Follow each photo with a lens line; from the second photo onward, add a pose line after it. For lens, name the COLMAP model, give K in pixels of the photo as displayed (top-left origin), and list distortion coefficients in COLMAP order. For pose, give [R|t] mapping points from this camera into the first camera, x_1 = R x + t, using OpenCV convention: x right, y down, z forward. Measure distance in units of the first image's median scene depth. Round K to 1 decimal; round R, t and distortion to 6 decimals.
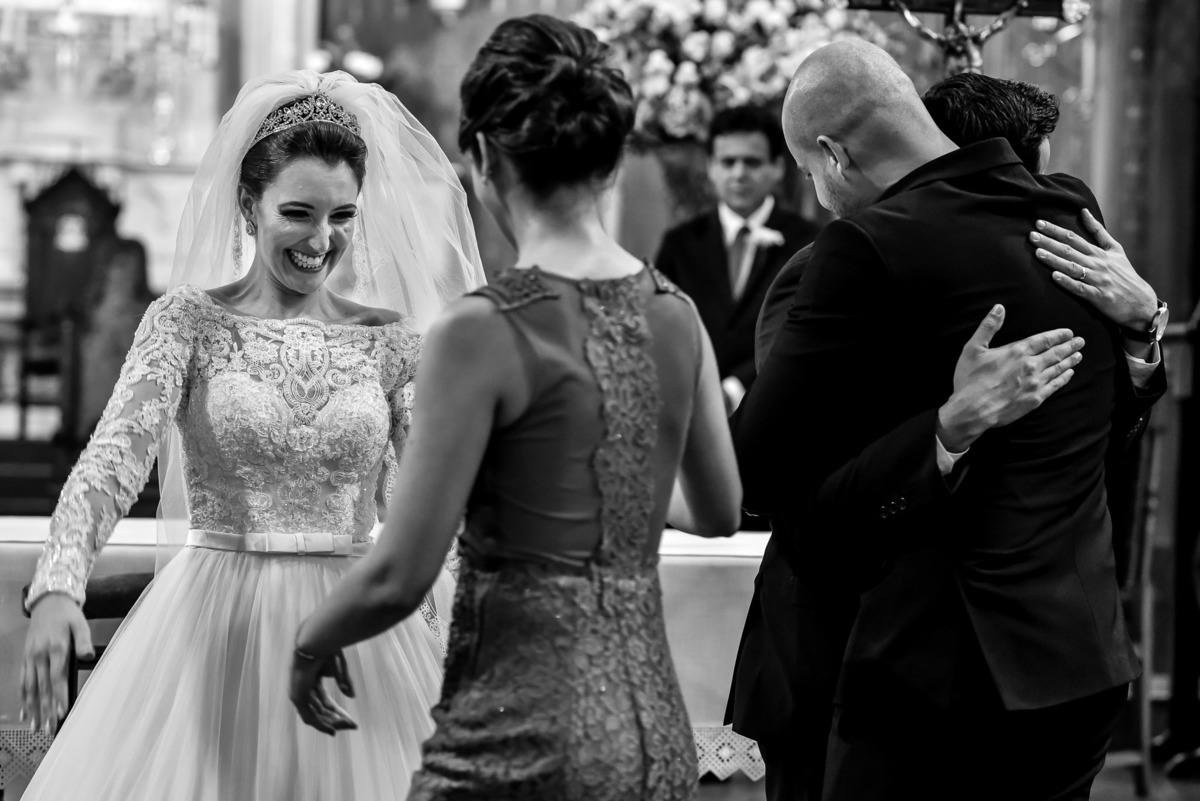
lens RADIAL K [[3097.1, 0, 622.9], [0, 3097.1, 401.7], [0, 0, 1]] dist [0.061399, -0.207129]
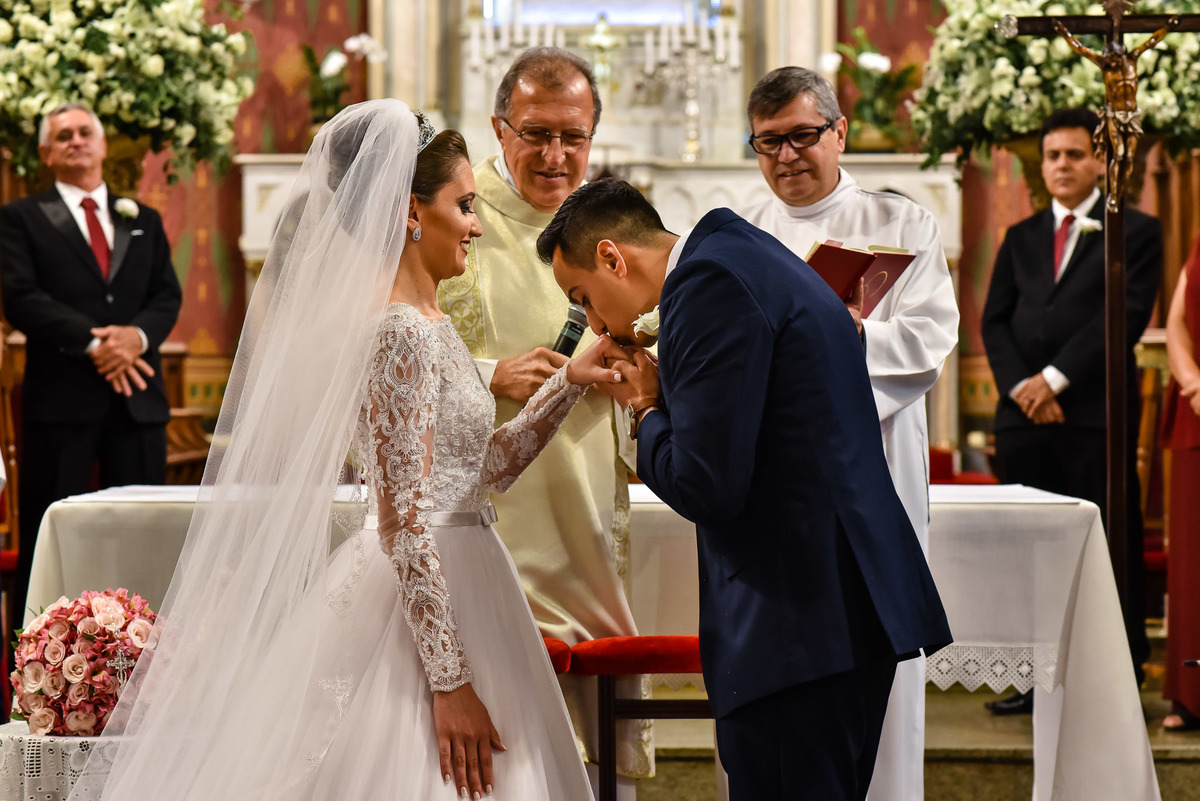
lens RADIAL K [[3091.5, 0, 577.9], [0, 3091.5, 397.4], [0, 0, 1]] dist [0.035701, 0.829702]
pose [[0.975241, -0.027506, -0.219426, 0.049584], [0.028559, 0.999591, 0.001630, 0.001366], [0.219292, -0.007856, 0.975628, -0.057662]]
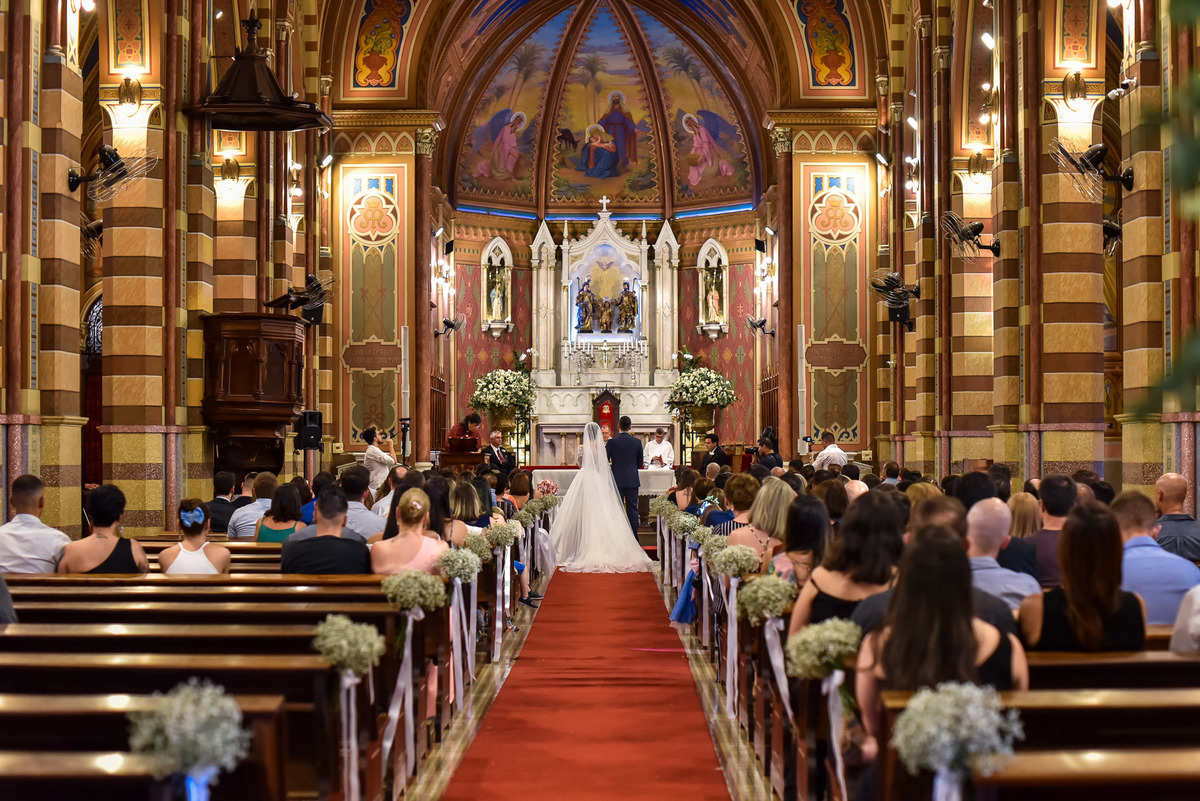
lens RADIAL K [[1950.3, 0, 600.0], [0, 1950.3, 400.5], [0, 0, 1]] dist [-0.118664, -0.031194]
pose [[0.976817, -0.035888, -0.211046, 0.298741], [0.030043, 0.999073, -0.030836, 0.005265], [0.211956, 0.023780, 0.976990, -1.234669]]
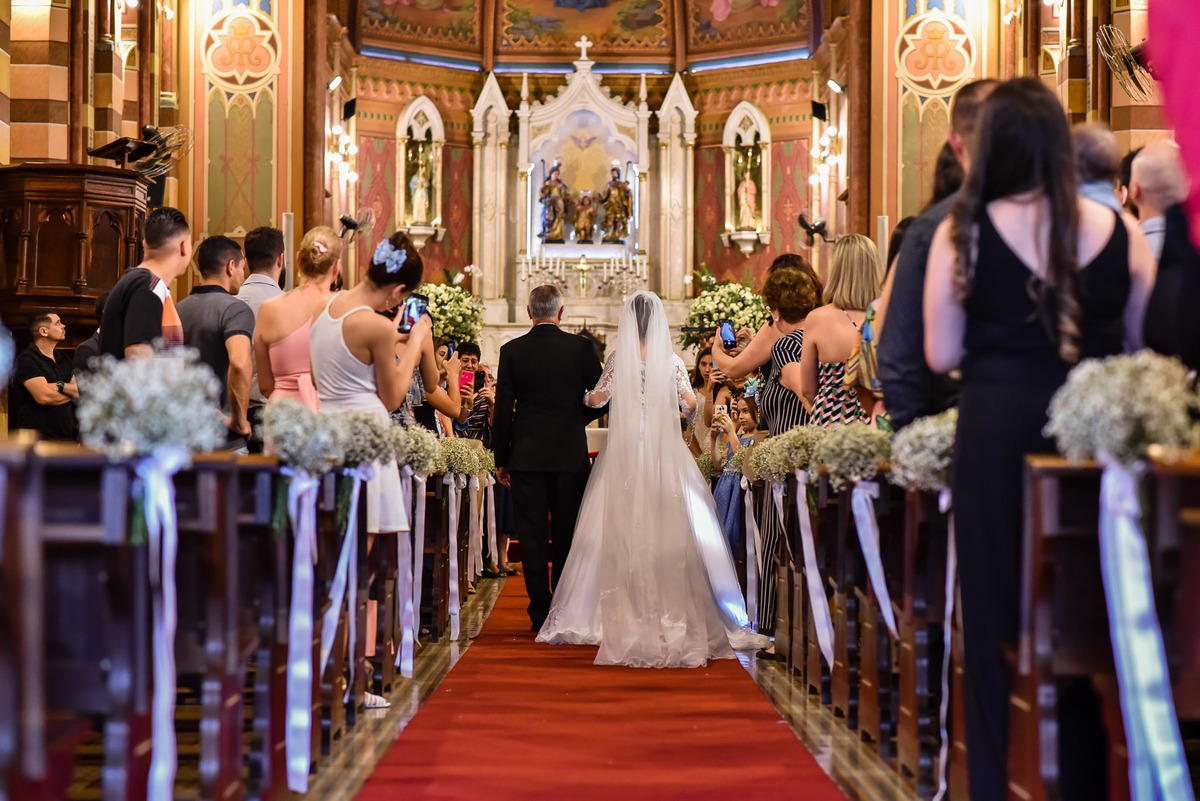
lens RADIAL K [[3004.9, 0, 594.2], [0, 3004.9, 366.1], [0, 0, 1]] dist [0.054943, 0.109408]
pose [[0.979253, -0.029201, -0.200524, 0.297815], [0.022135, 0.999056, -0.037389, 0.039426], [0.201427, 0.032175, 0.978975, -1.280287]]
